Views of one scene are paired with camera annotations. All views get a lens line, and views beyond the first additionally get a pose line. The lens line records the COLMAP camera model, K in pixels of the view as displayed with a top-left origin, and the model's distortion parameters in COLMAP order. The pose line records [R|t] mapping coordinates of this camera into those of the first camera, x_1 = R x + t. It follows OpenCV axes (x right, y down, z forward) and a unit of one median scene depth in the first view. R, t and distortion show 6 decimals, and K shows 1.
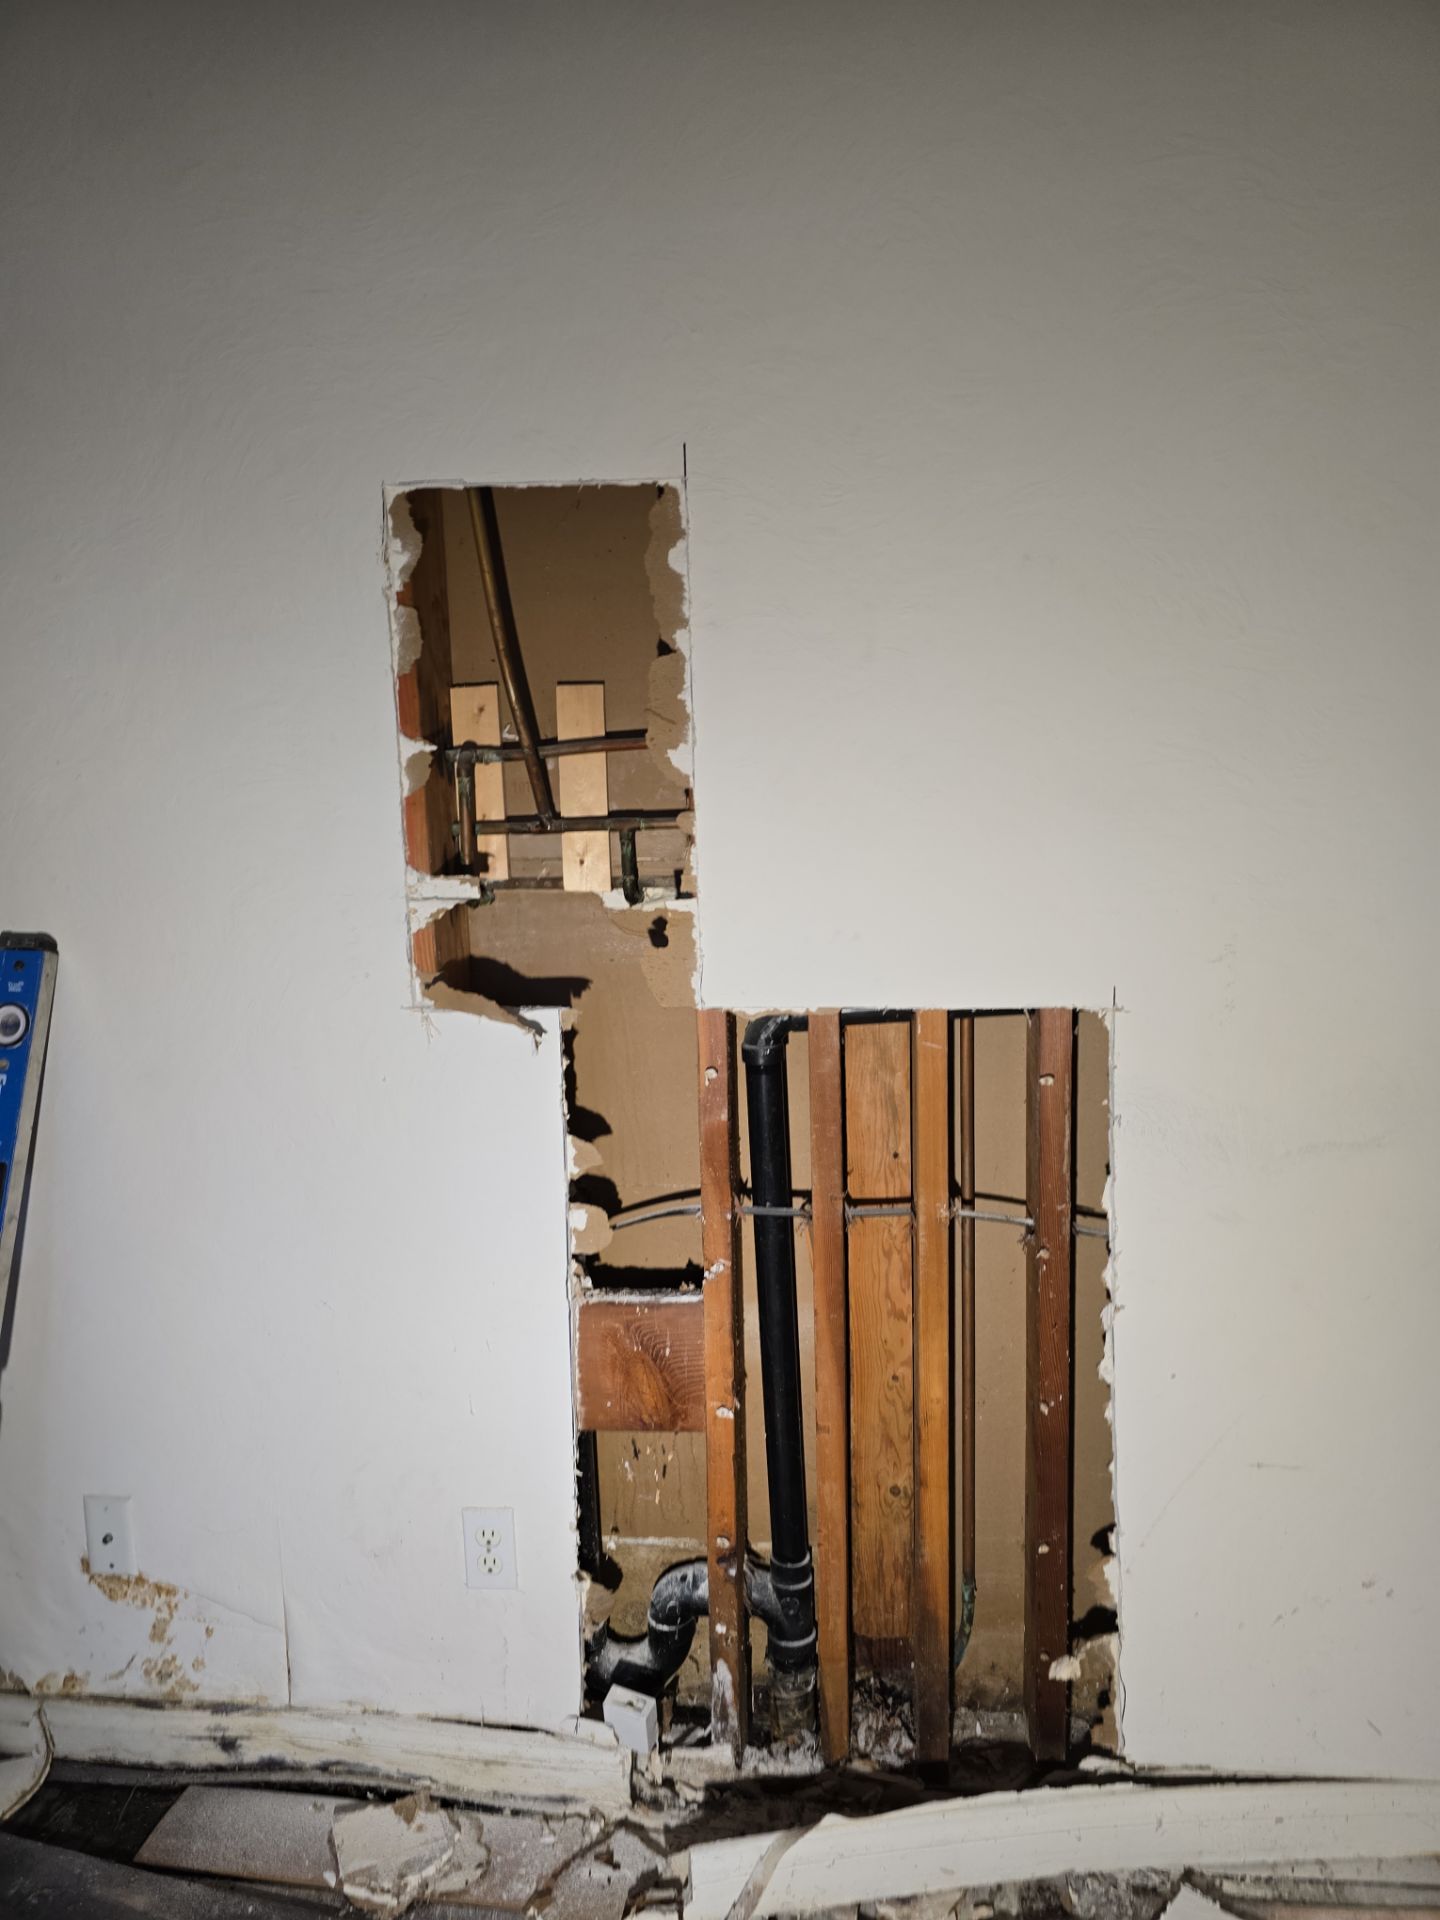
lens RADIAL K [[1291.6, 0, 728.4], [0, 1291.6, 943.0], [0, 0, 1]] dist [0.031792, -0.036606]
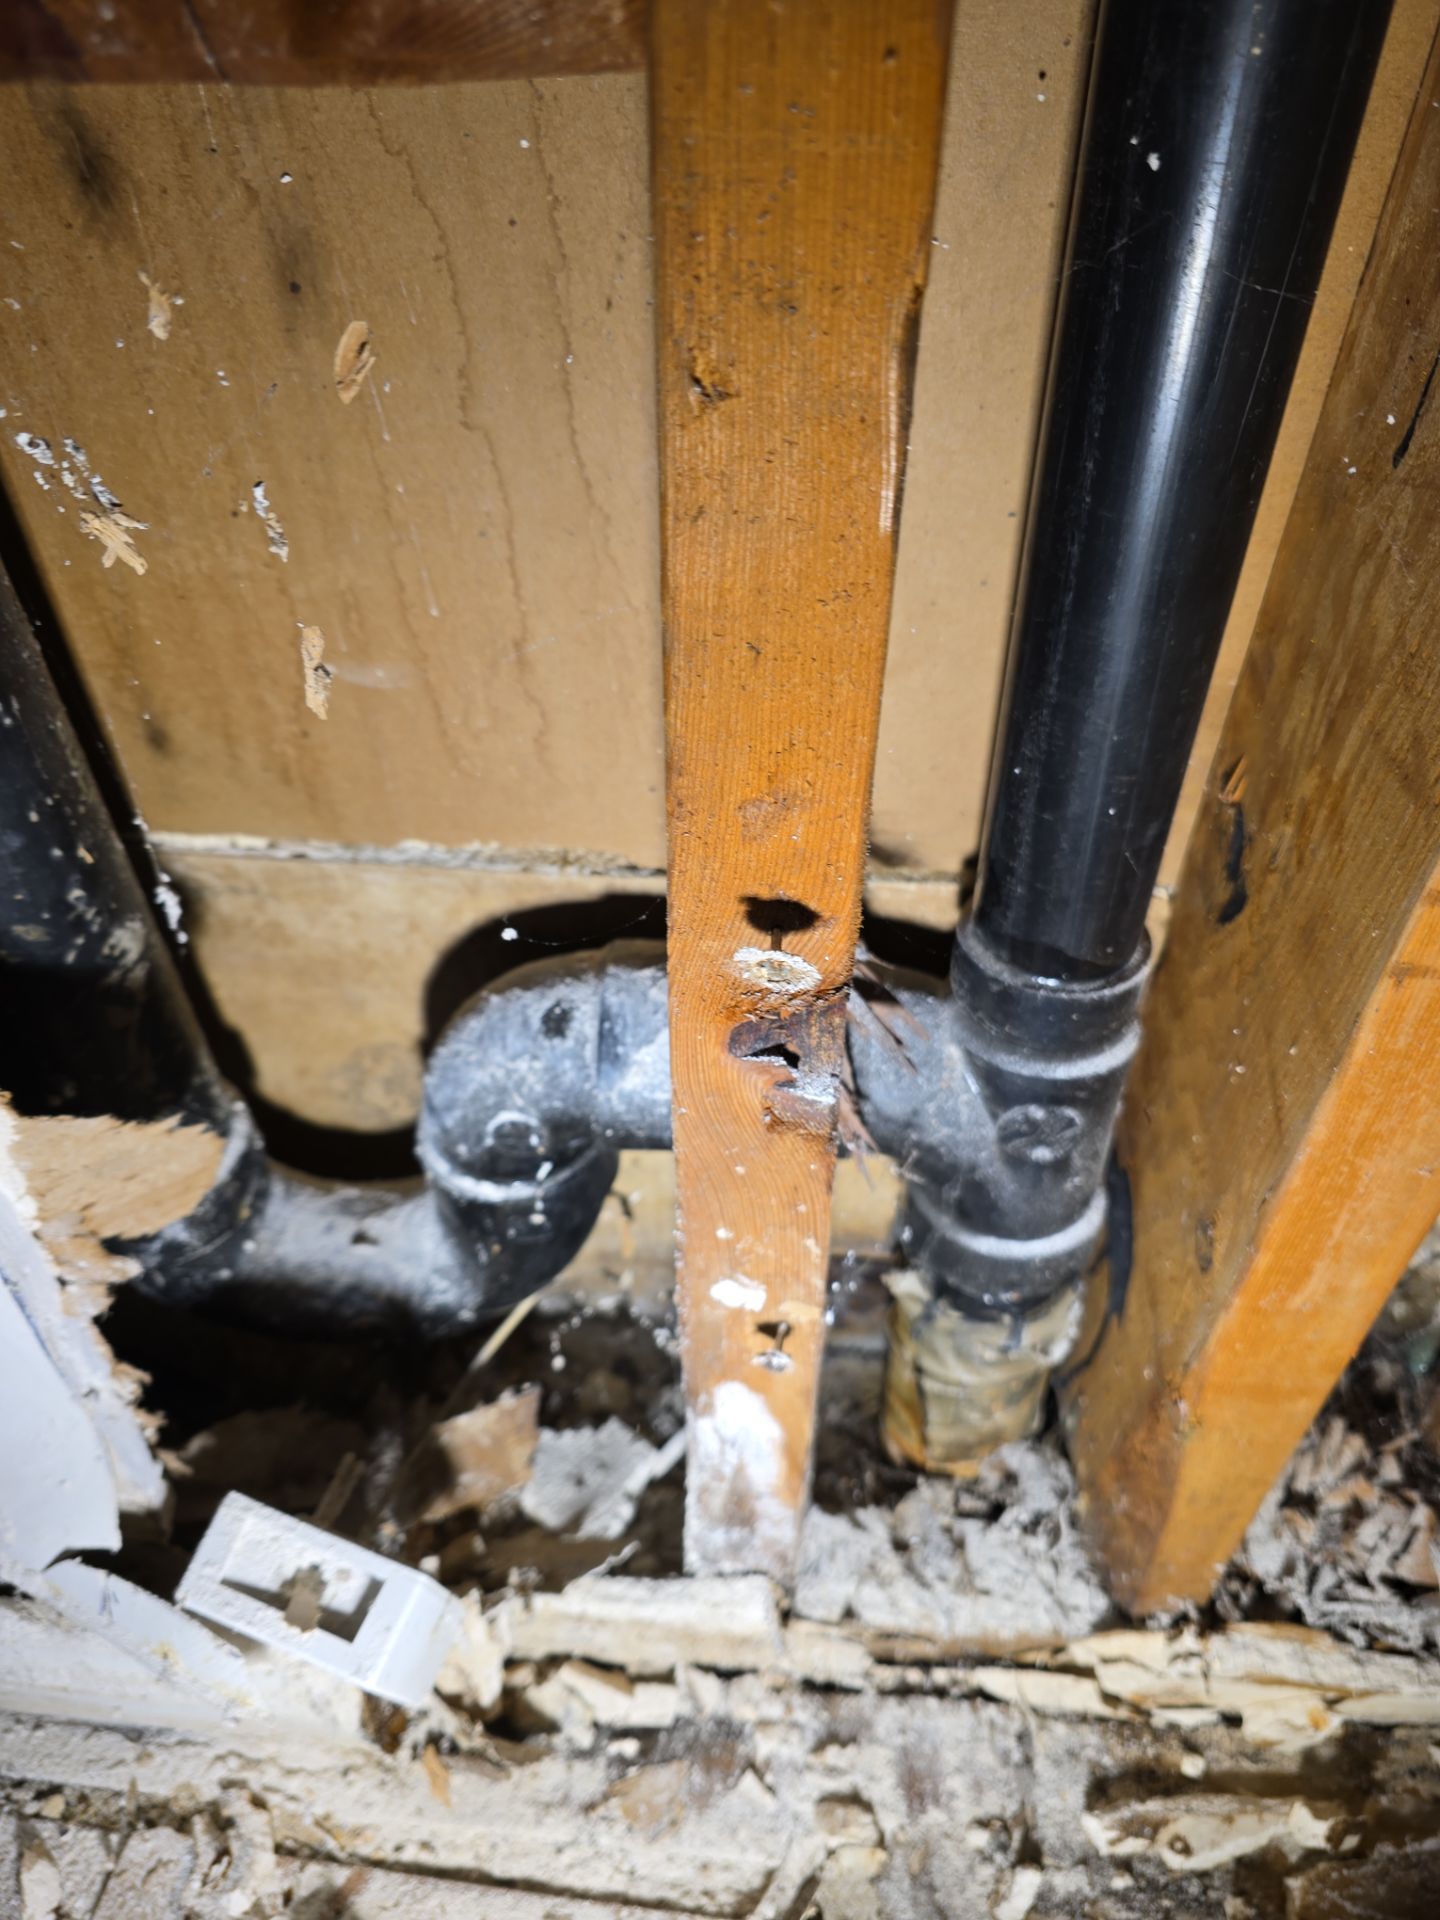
lens RADIAL K [[1291.6, 0, 721.1], [0, 1291.6, 950.6], [0, 0, 1]] dist [0.031792, -0.036606]
pose [[0.999292, -0.004300, 0.037382, -0.015850], [-0.018187, 0.814509, 0.579866, 0.375420], [-0.032941, -0.580135, 0.813854, 0.881239]]
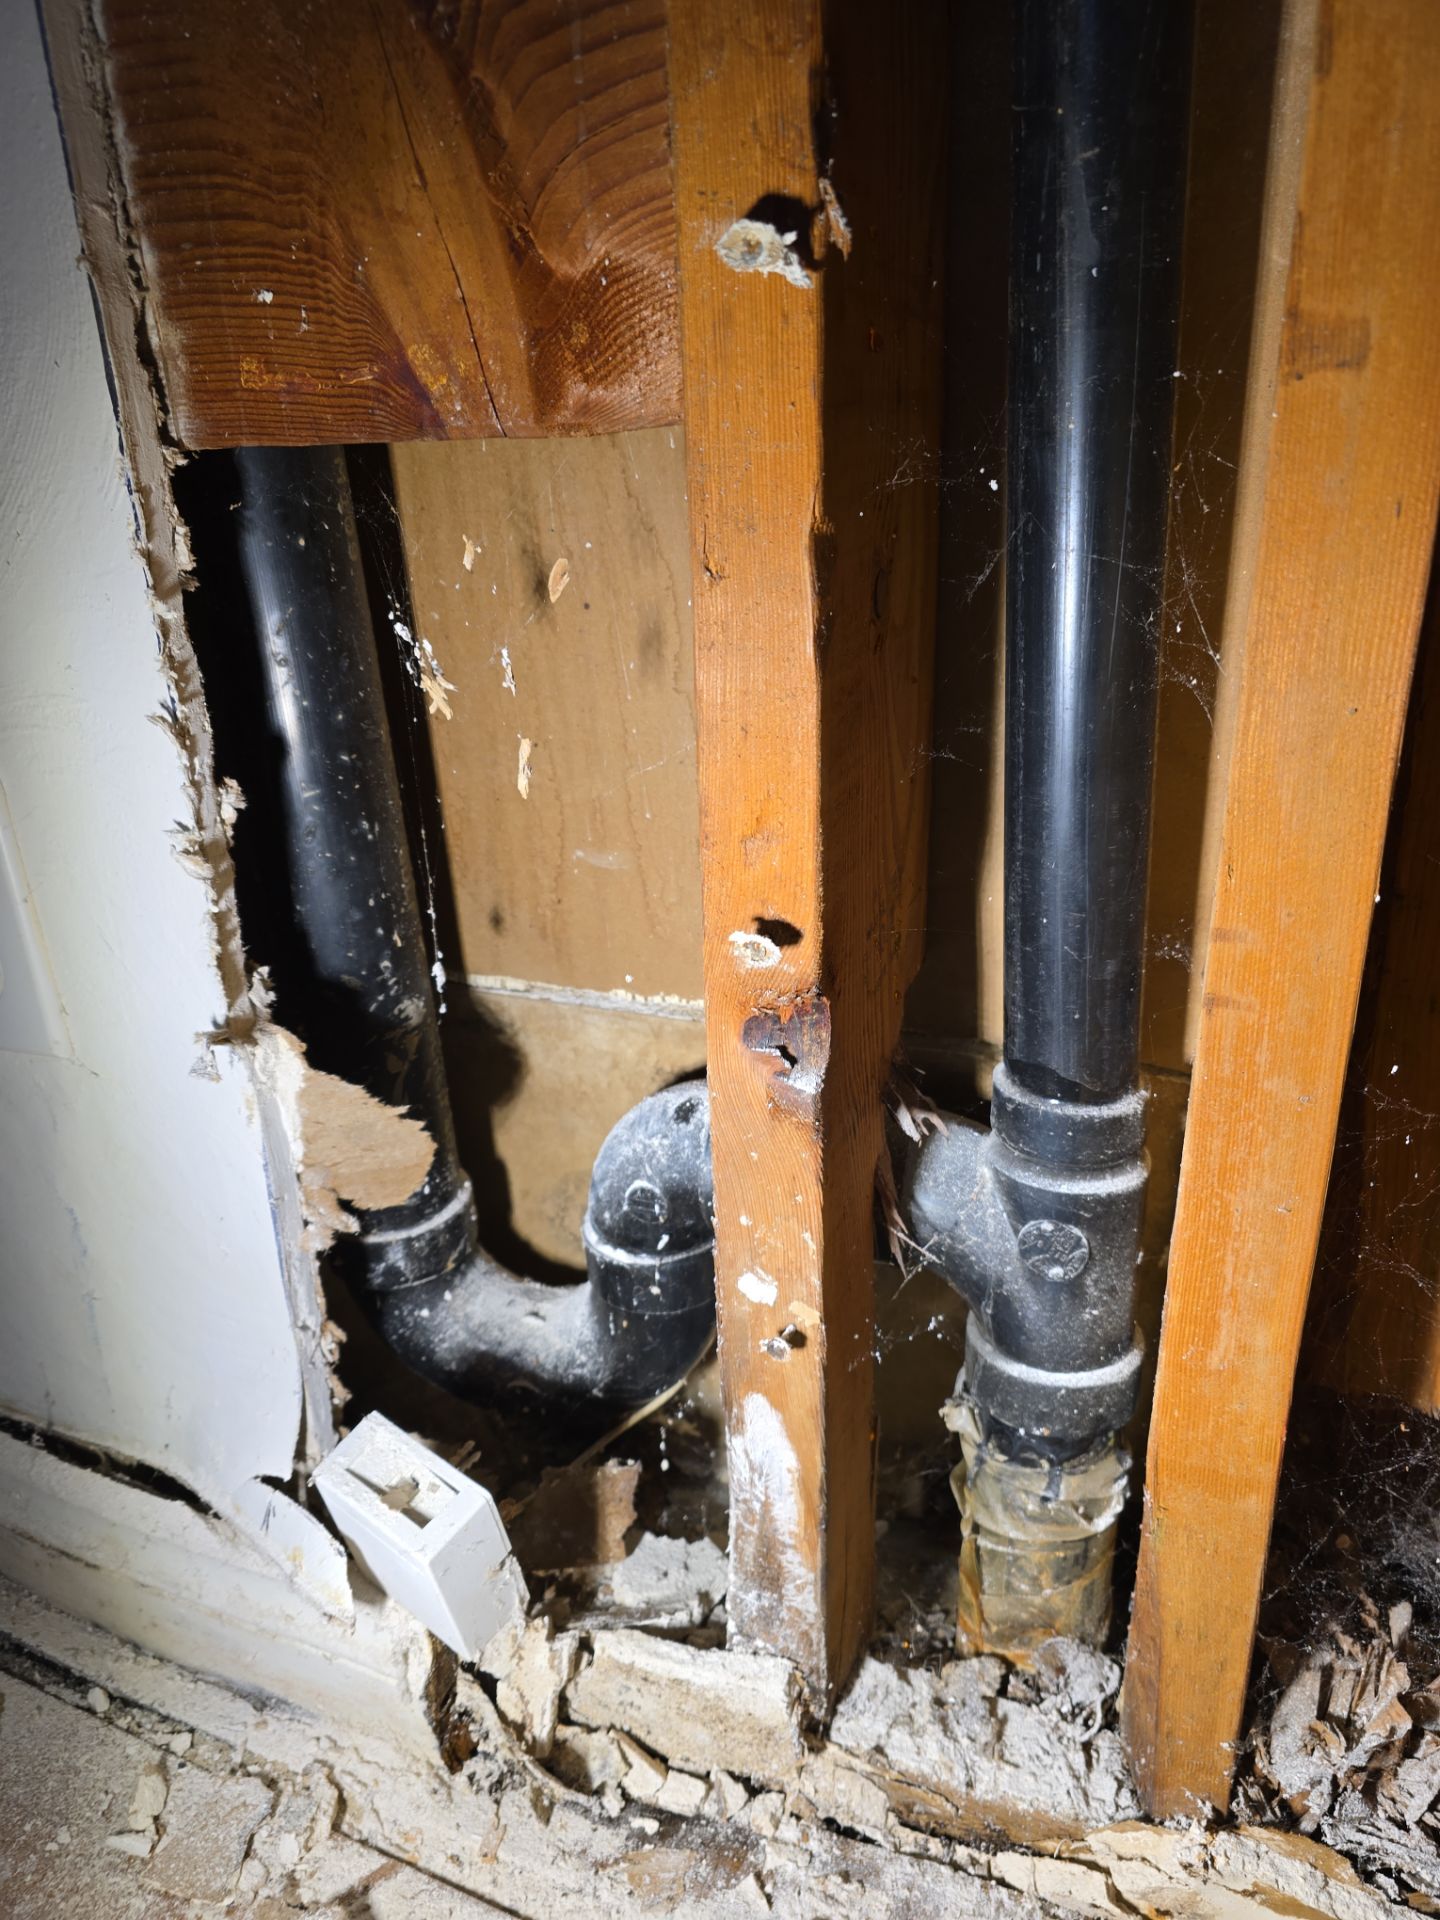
lens RADIAL K [[1291.6, 0, 750.8], [0, 1291.6, 982.2], [0, 0, 1]] dist [0.031792, -0.036606]
pose [[0.965968, 0.089854, -0.242552, 0.049346], [-0.020329, 0.961196, 0.275115, 0.406271], [0.257860, -0.260822, 0.930312, 0.790985]]
